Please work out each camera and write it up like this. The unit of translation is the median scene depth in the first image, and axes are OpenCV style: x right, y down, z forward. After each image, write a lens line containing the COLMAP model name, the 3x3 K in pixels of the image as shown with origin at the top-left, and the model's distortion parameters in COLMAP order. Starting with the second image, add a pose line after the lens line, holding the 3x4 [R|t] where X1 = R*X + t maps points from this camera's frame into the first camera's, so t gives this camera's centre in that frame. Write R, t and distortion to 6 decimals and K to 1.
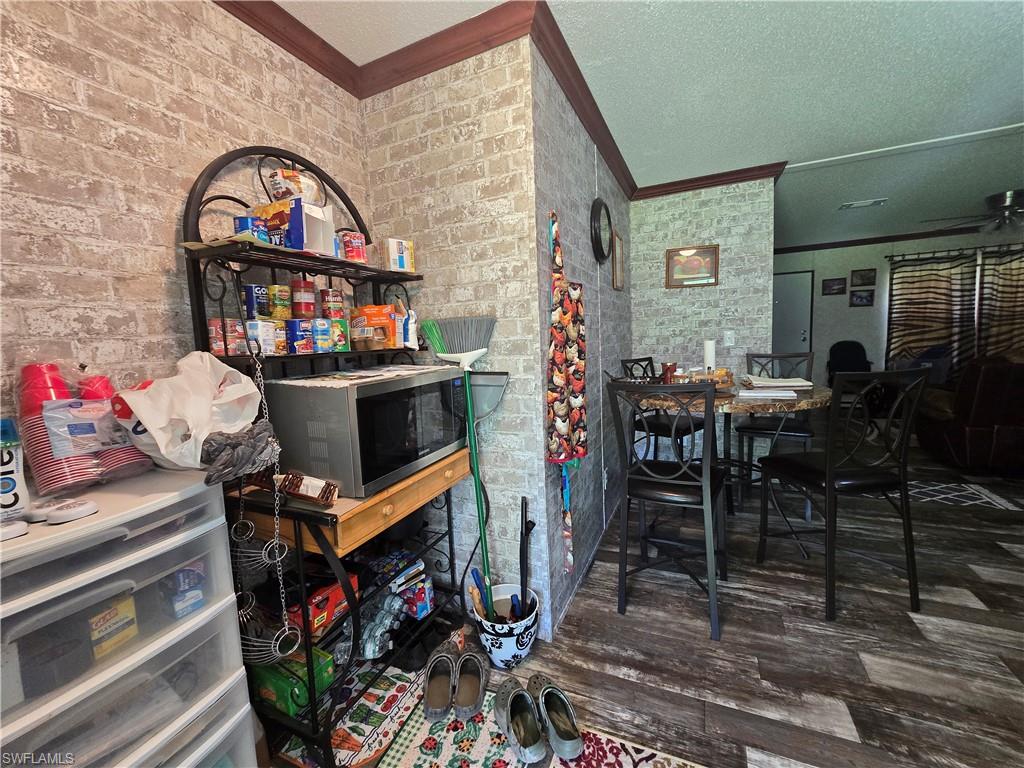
lens RADIAL K [[424.8, 0, 510.5], [0, 424.8, 381.7], [0, 0, 1]] dist [-0.003698, 0.001435]
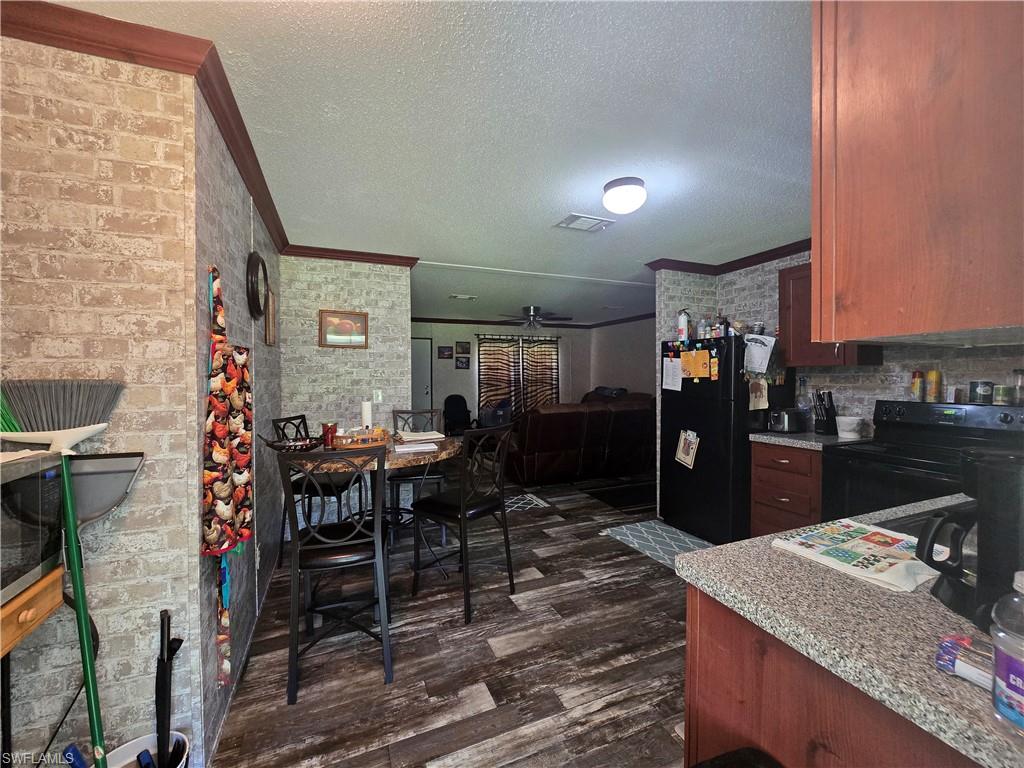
lens RADIAL K [[424.8, 0, 517.6], [0, 424.8, 379.7], [0, 0, 1]] dist [-0.003698, 0.001435]
pose [[0.674352, 0.033089, 0.737669, -0.115014], [0.049960, 0.994662, -0.090288, -0.047630], [-0.736718, 0.097740, 0.669099, -0.045914]]
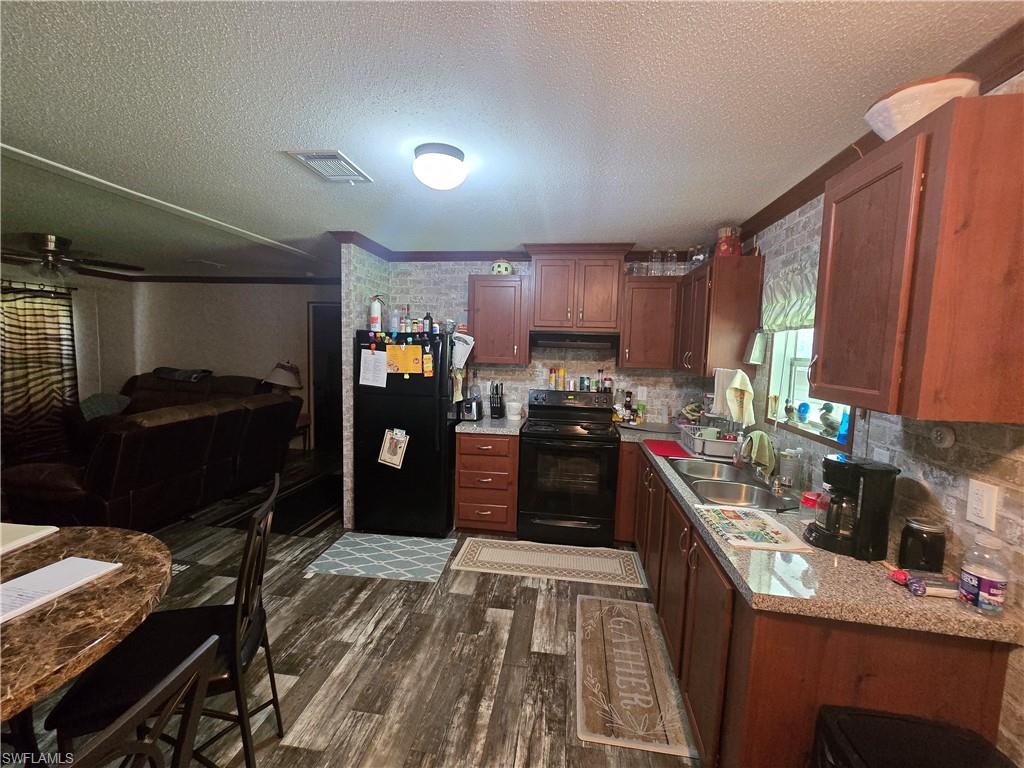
lens RADIAL K [[424.8, 0, 506.5], [0, 424.8, 379.5], [0, 0, 1]] dist [-0.003698, 0.001435]
pose [[-0.289722, -0.042967, 0.956146, -0.028496], [0.079655, 0.994444, 0.068824, -0.240715], [-0.953791, 0.096101, -0.284689, 0.697210]]
